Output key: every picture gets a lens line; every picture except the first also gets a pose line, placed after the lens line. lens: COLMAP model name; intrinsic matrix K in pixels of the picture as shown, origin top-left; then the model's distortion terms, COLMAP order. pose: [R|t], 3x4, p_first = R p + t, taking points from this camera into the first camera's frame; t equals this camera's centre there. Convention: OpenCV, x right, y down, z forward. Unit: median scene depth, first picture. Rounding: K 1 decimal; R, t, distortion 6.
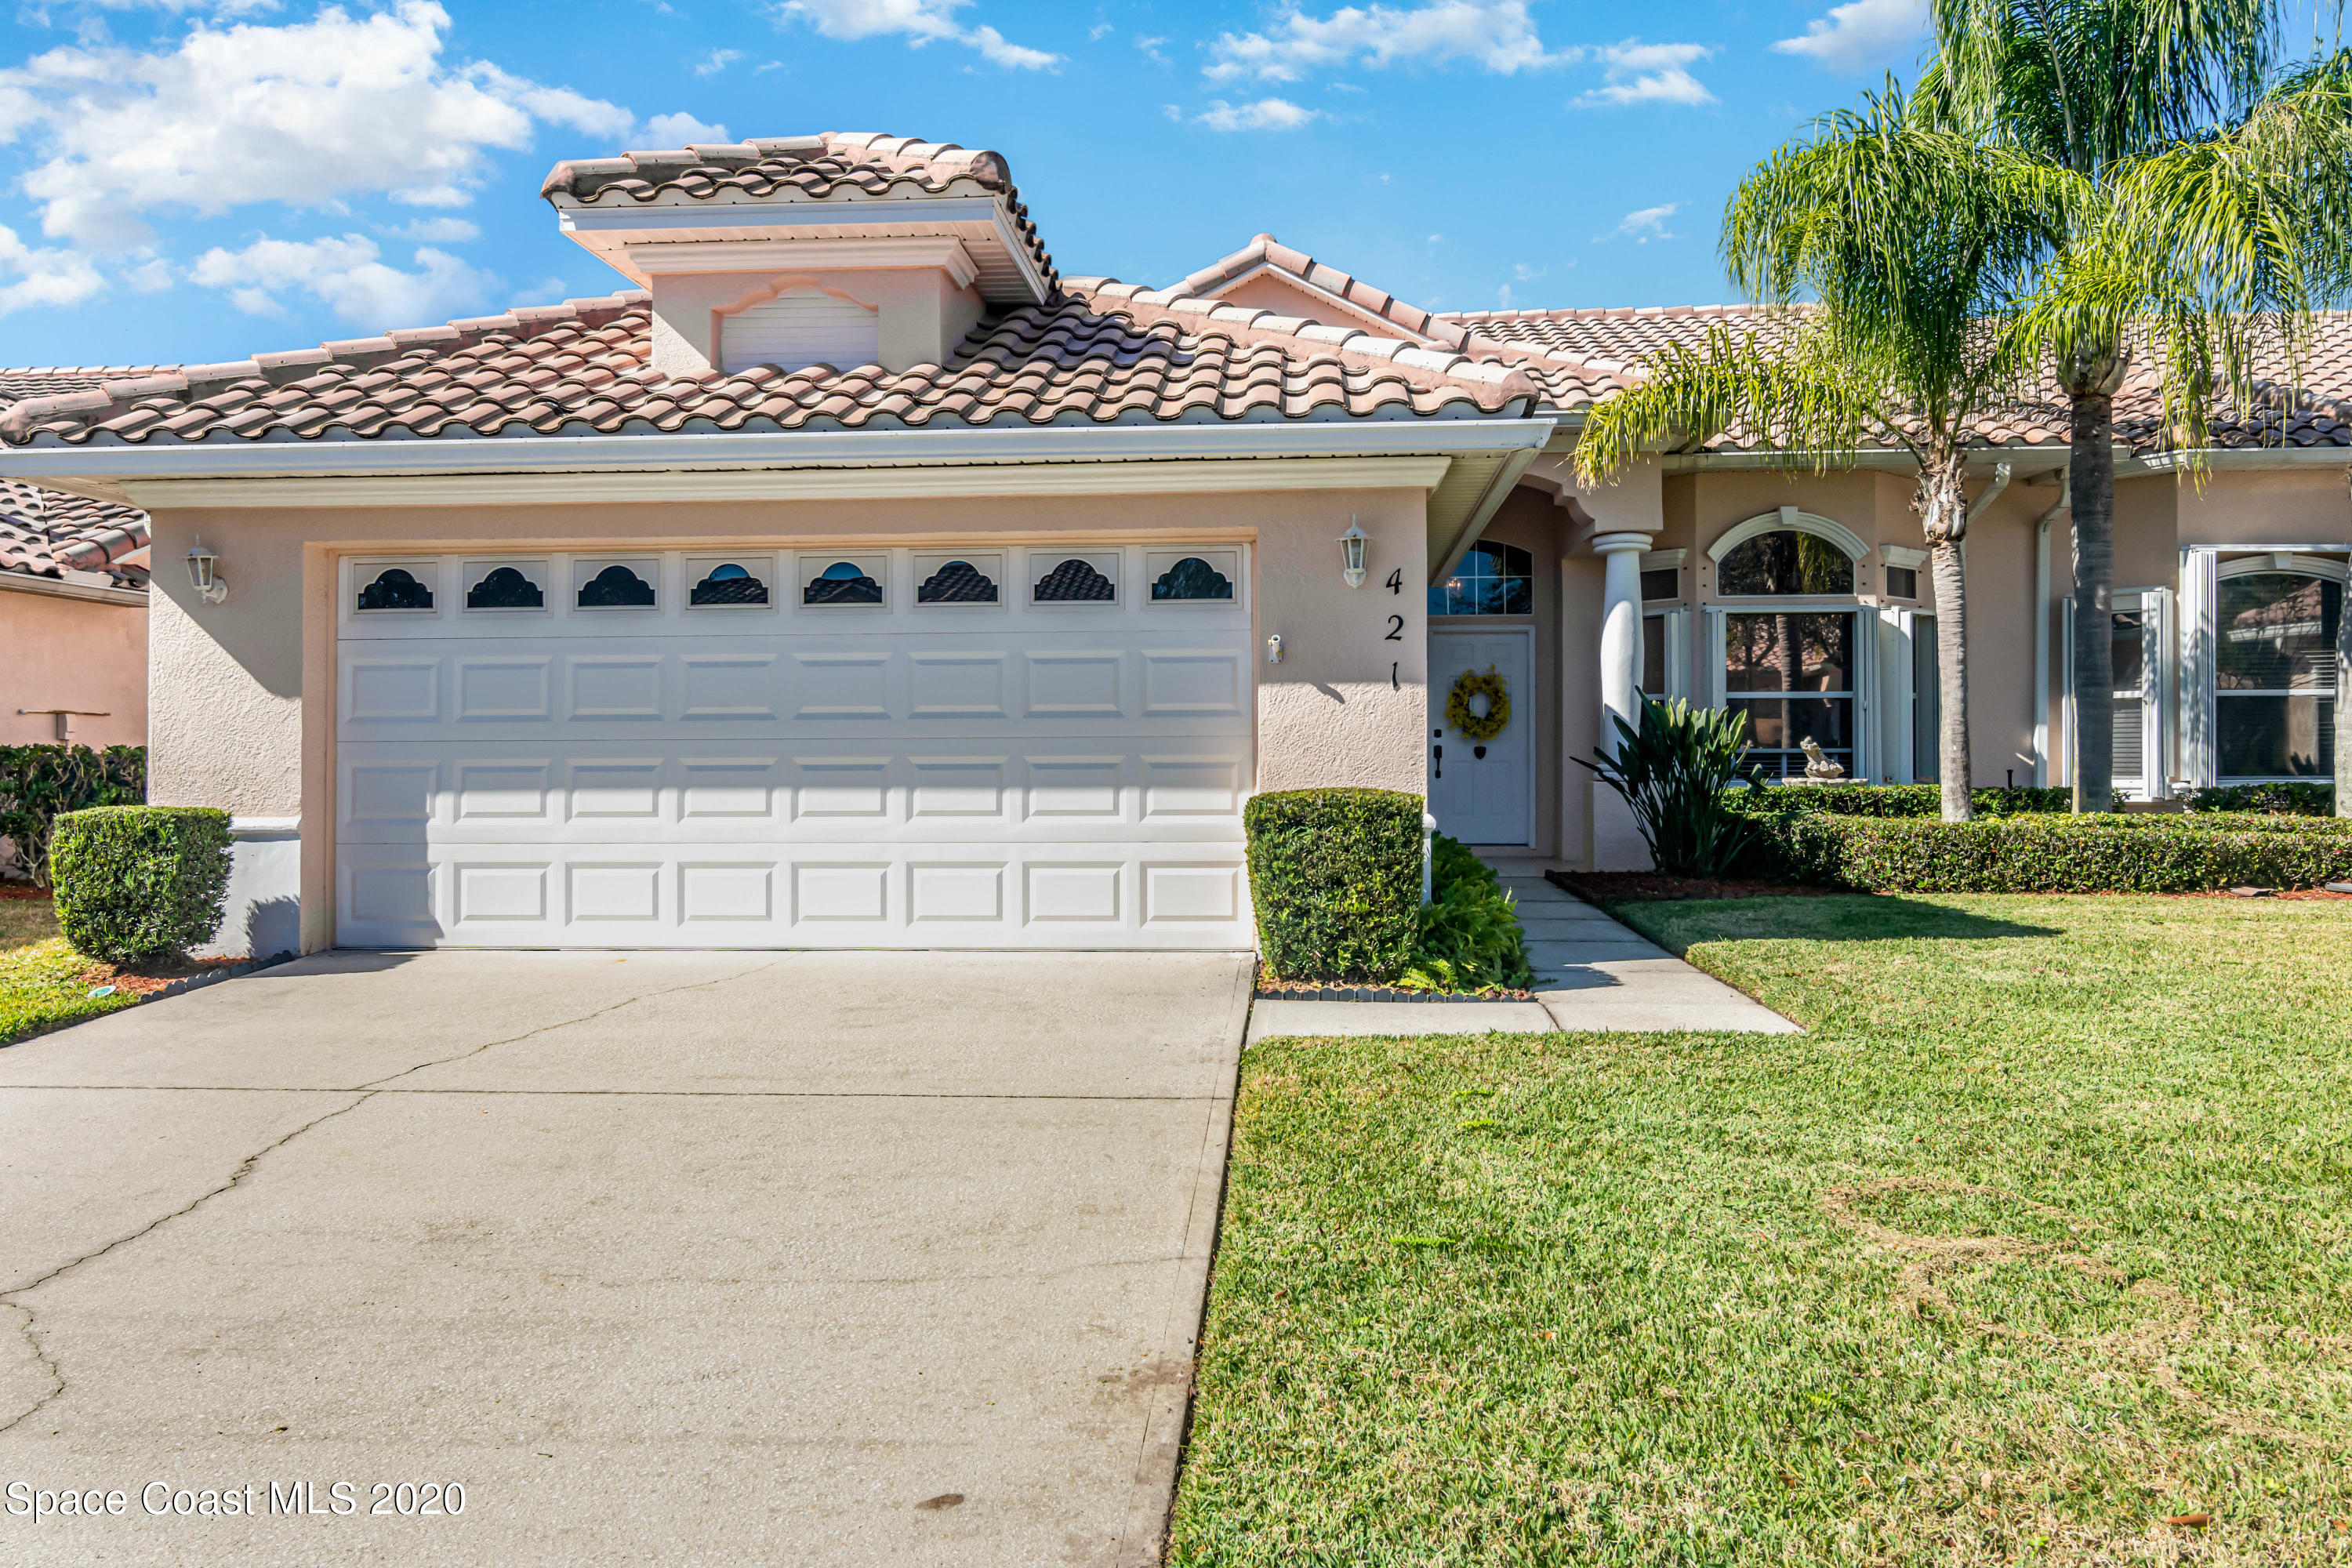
lens RADIAL K [[1672.5, 0, 1178.4], [0, 1672.5, 741.5], [0, 0, 1]] dist [-0.003044, 0.000949]
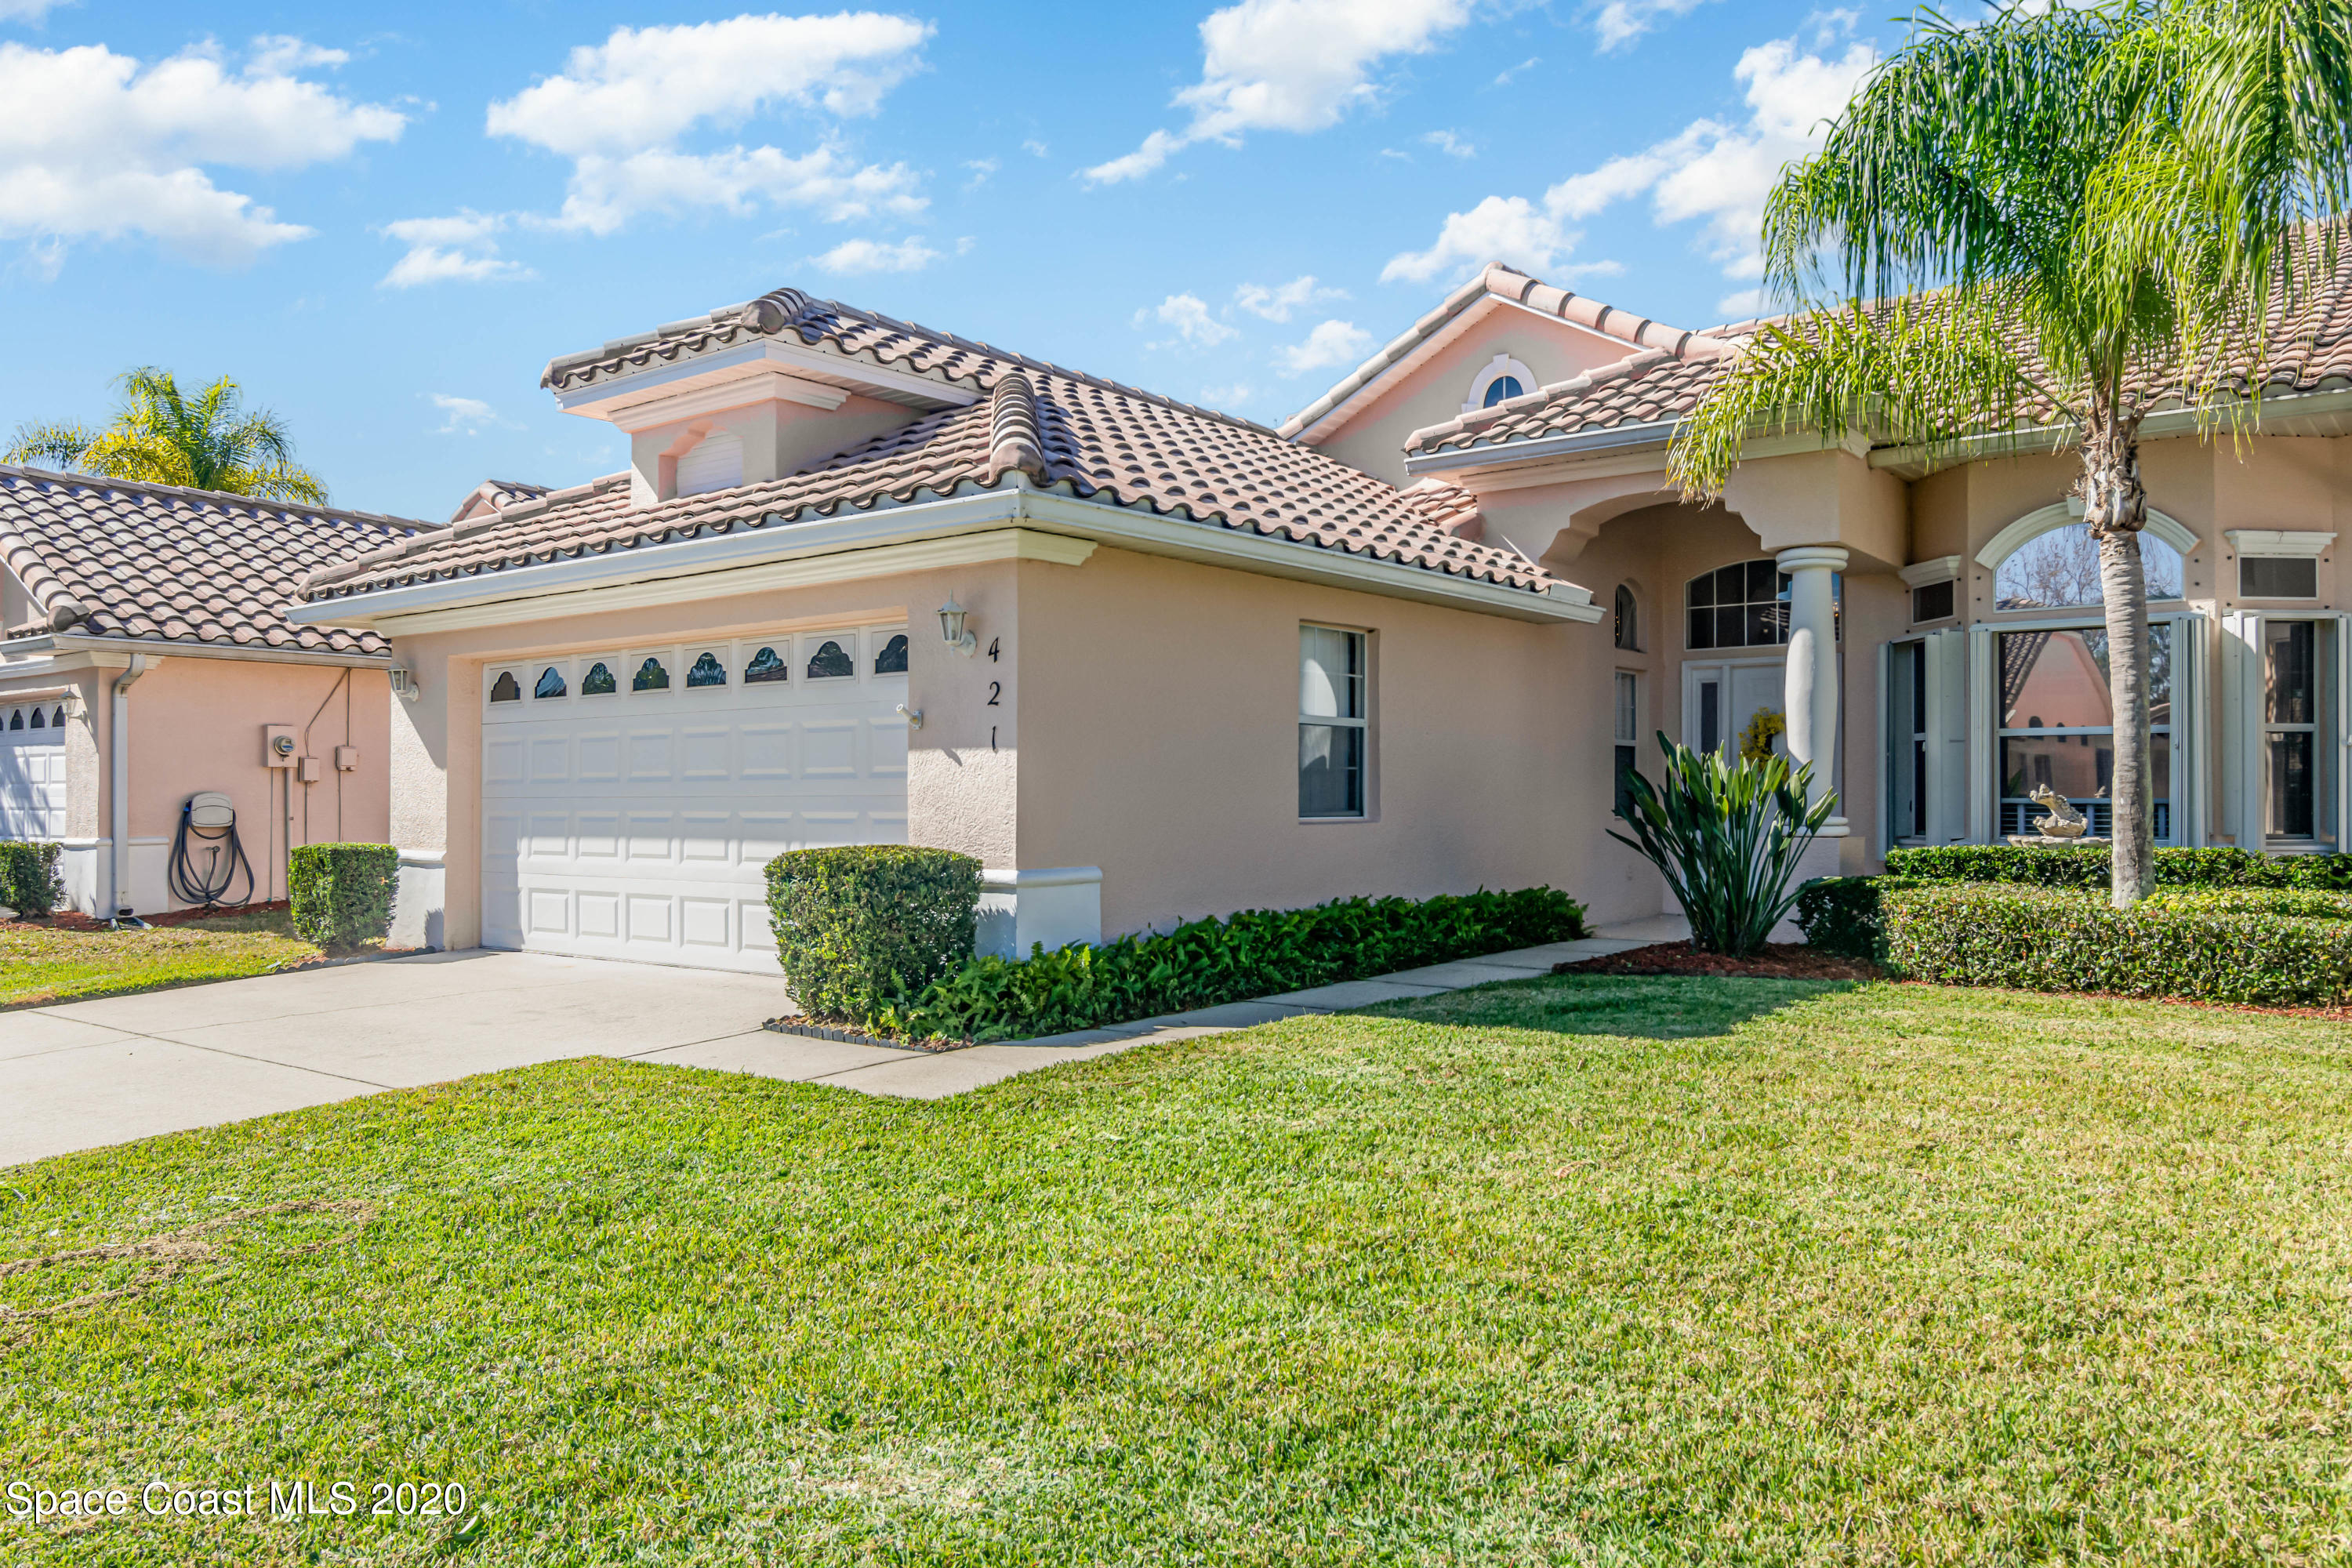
lens RADIAL K [[1654.0, 0, 1181.8], [0, 1654.0, 786.4], [0, 0, 1]] dist [0.001035, 0.002935]
pose [[0.831397, -0.002130, -0.555675, 0.759545], [0.006146, 0.999967, 0.005363, -0.013700], [0.555645, -0.007874, 0.831382, 0.184448]]
